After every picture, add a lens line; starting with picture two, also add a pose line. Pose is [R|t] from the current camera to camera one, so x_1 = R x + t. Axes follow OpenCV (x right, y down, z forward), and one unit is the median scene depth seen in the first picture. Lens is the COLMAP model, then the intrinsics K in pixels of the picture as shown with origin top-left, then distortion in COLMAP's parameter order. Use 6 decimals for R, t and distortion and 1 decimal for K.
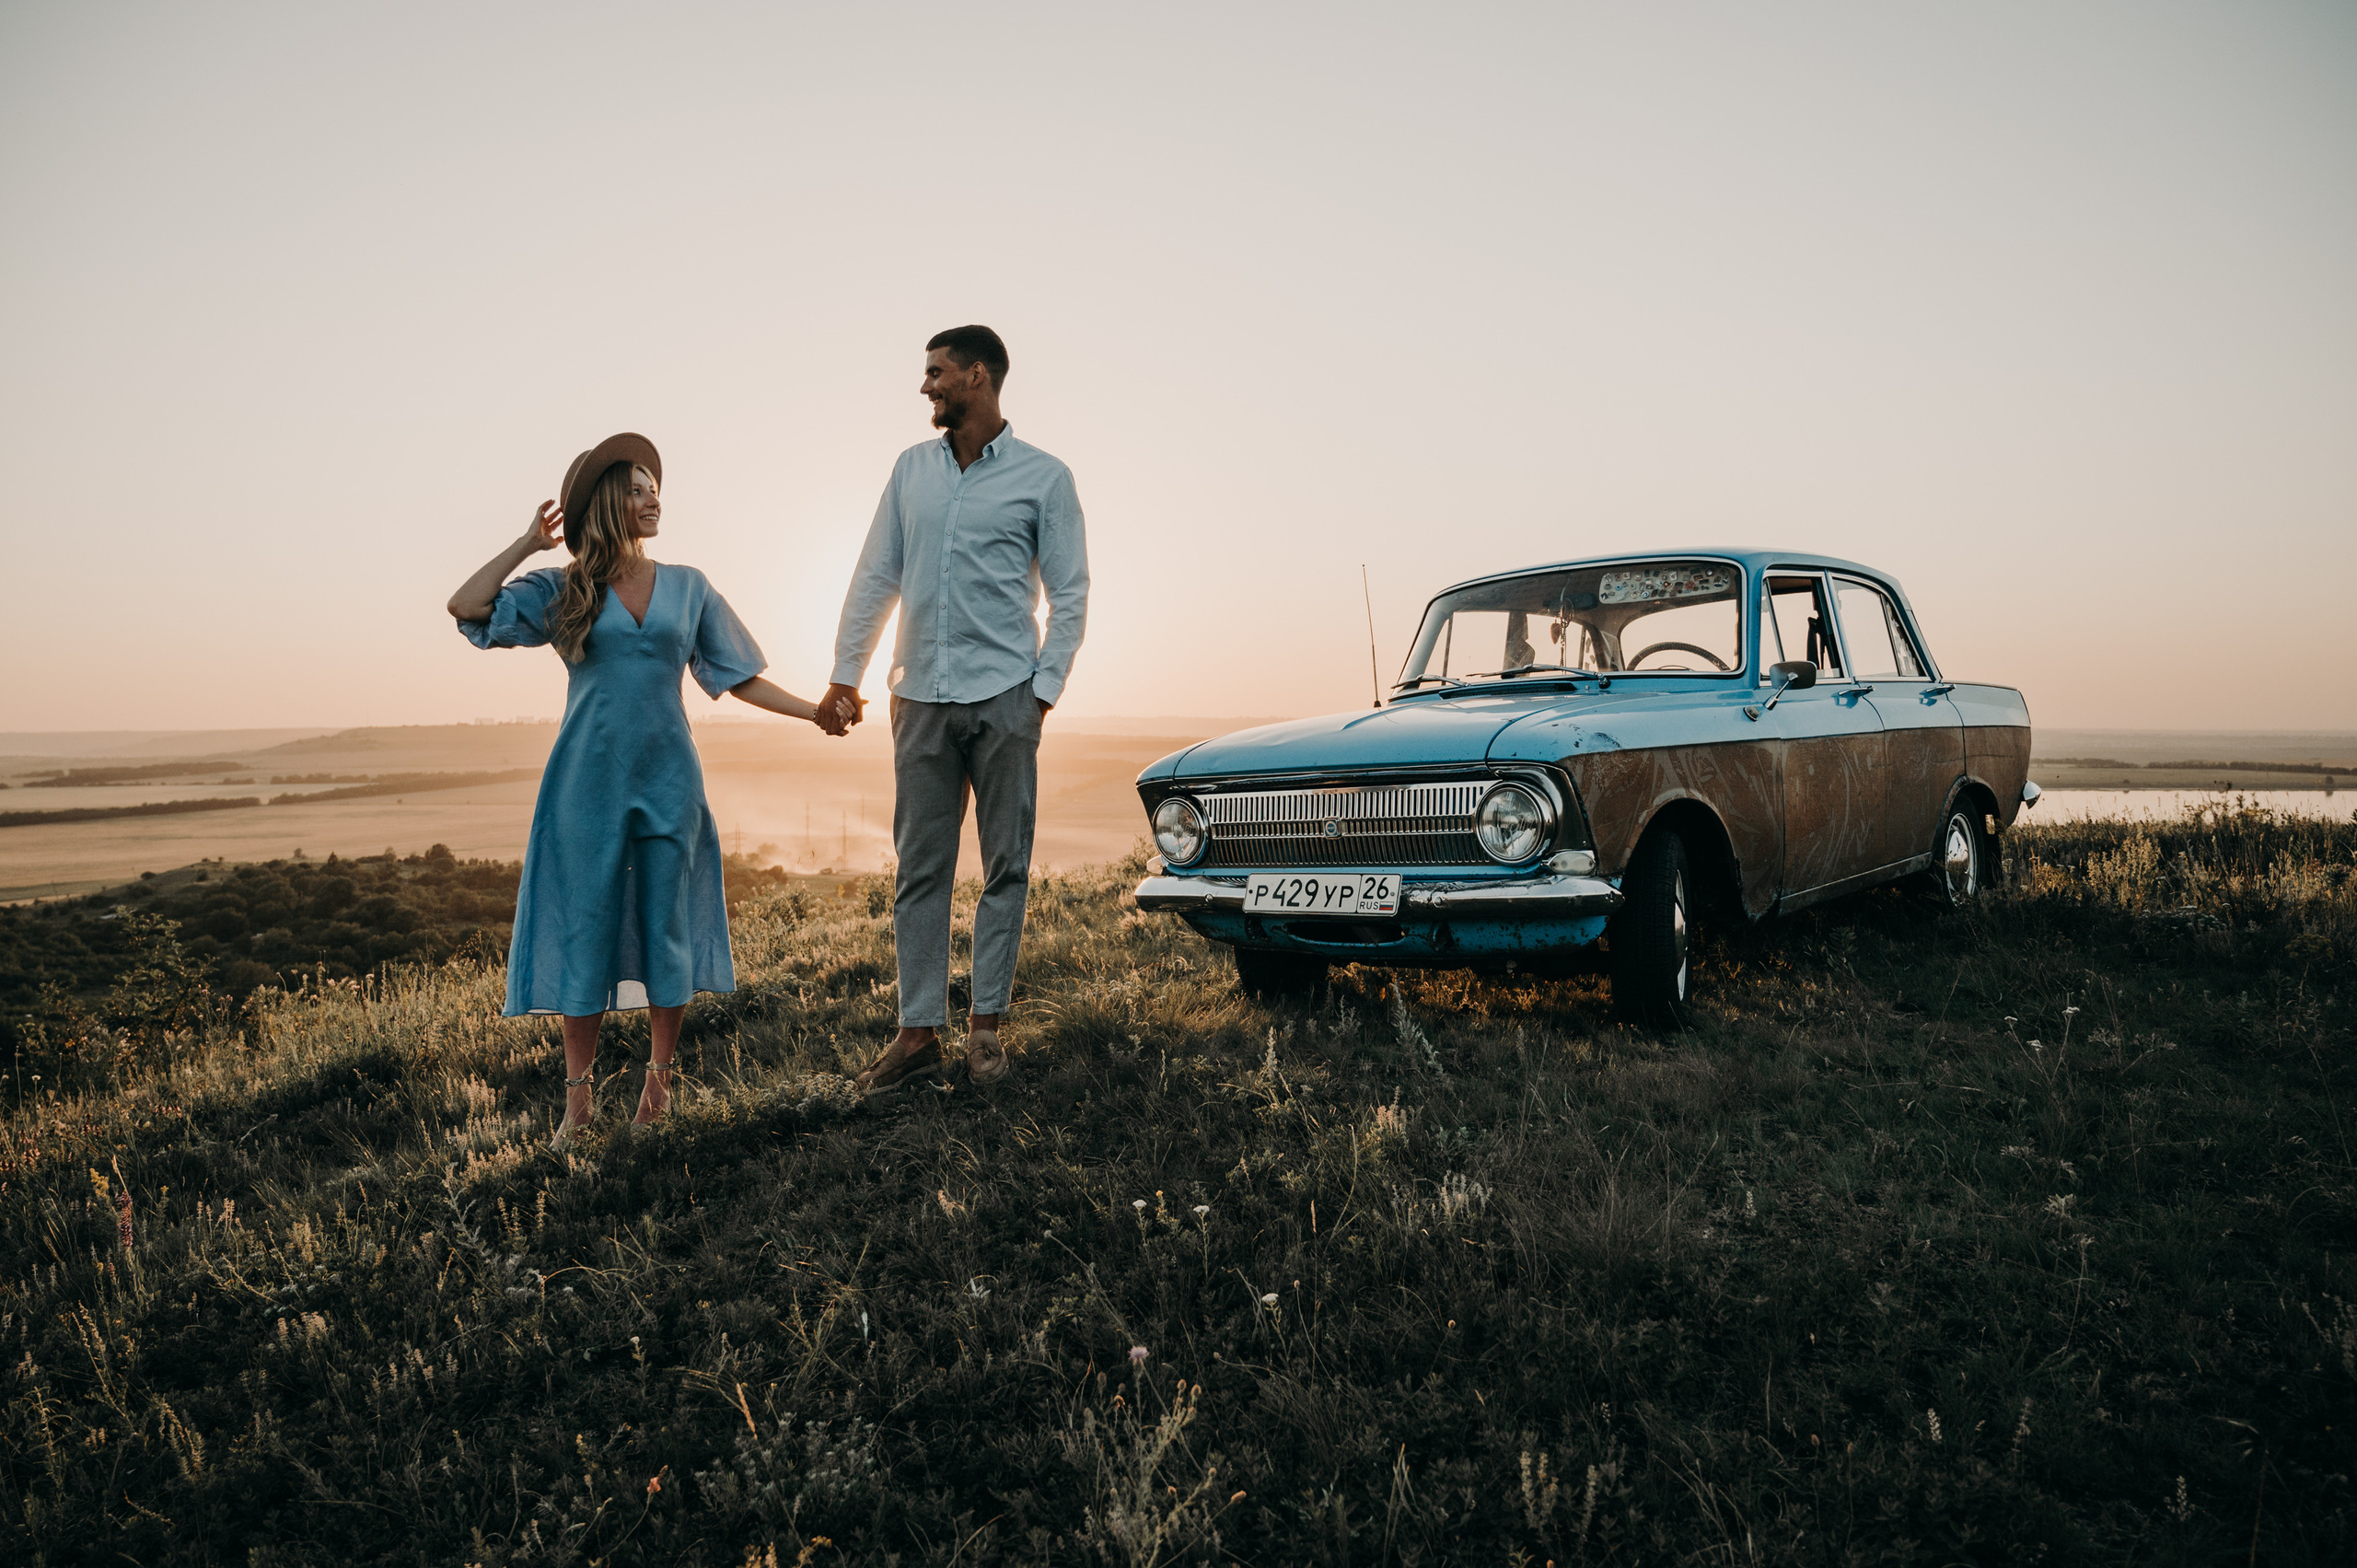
lens RADIAL K [[1619.8, 0, 1170.7], [0, 1619.8, 781.0], [0, 0, 1]] dist [-0.005124, 0.002521]
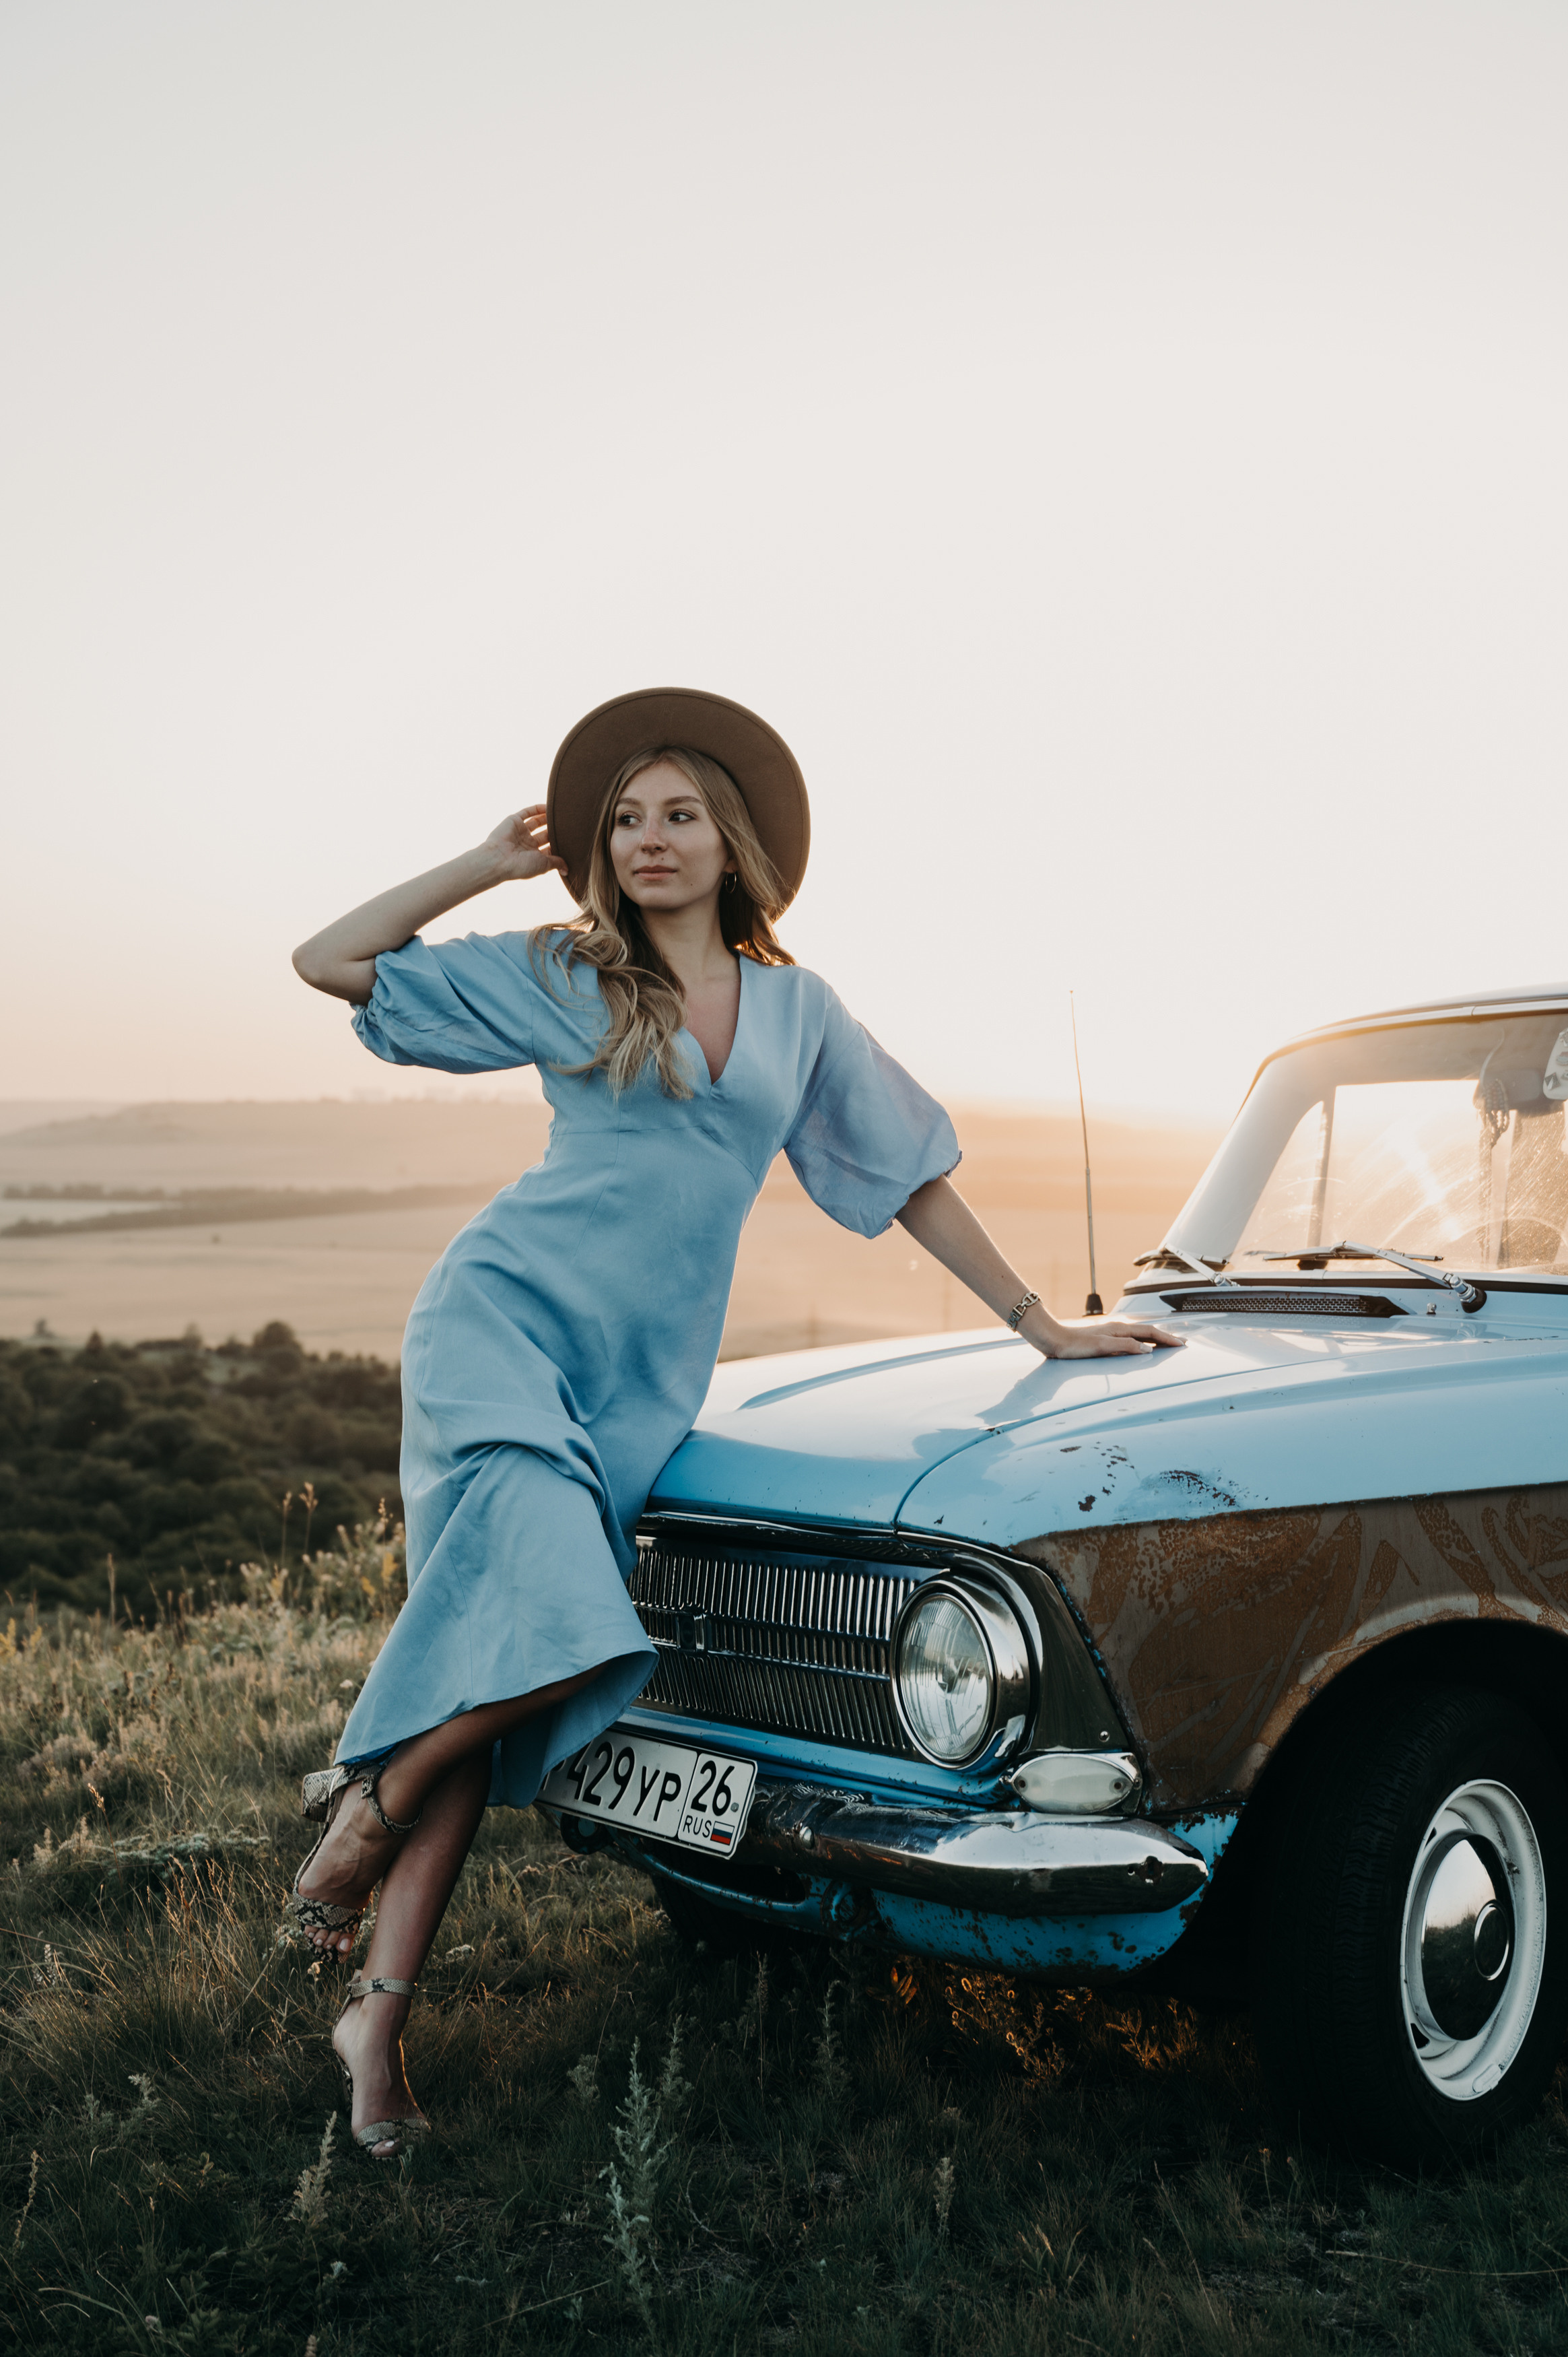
lens RADIAL K [[3249.3, 0, 784.0], [0, 3249.3, 1178.5], [0, 0, 1]] dist [-0.025939, -0.041771]
pose [[0.963365, 0.025264, -0.267003, 0.372902], [-0.029764, 0.999475, -0.012821, -0.088006], [0.266538, 0.020298, 0.963611, 0.147861]]
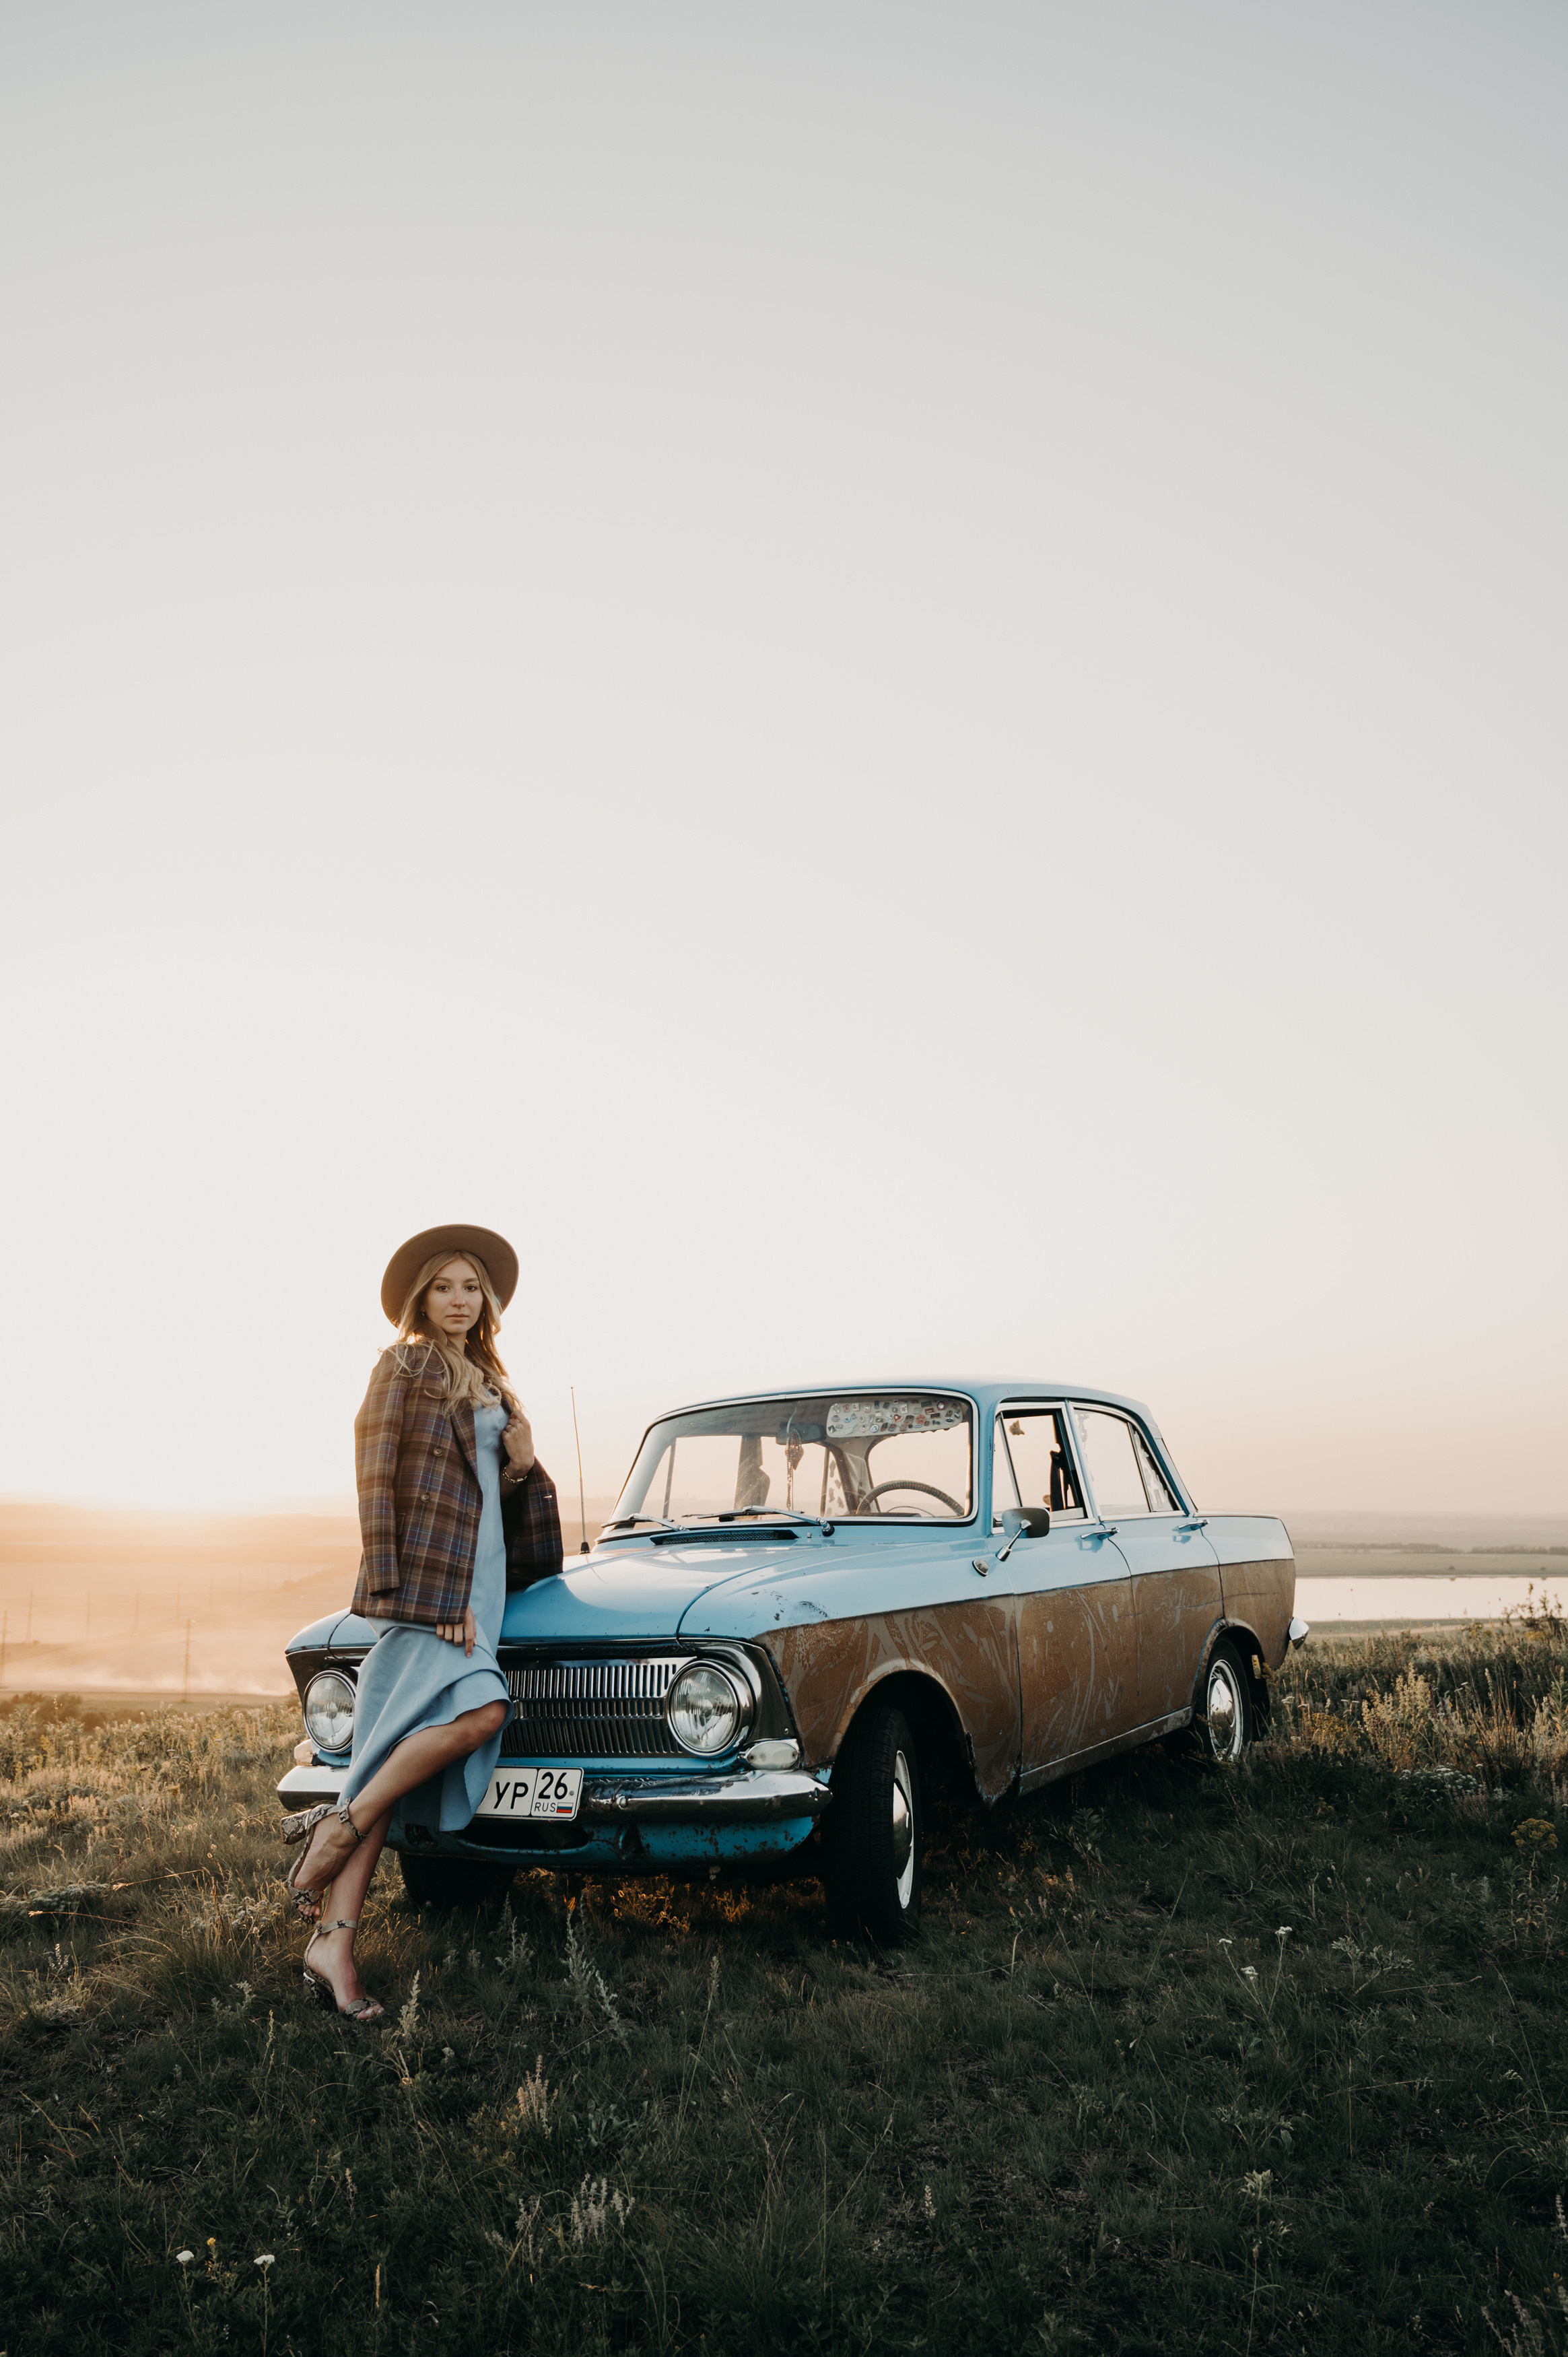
lens RADIAL K [[1840.7, 0, 784.0], [0, 1840.7, 1178.5], [0, 0, 1]] dist [-0.010880, 0.001603]
pose [[0.981509, 0.036251, 0.187954, 0.051371], [0.003932, 0.977878, -0.209141, -0.043582], [-0.191377, 0.206013, 0.959653, -0.022624]]
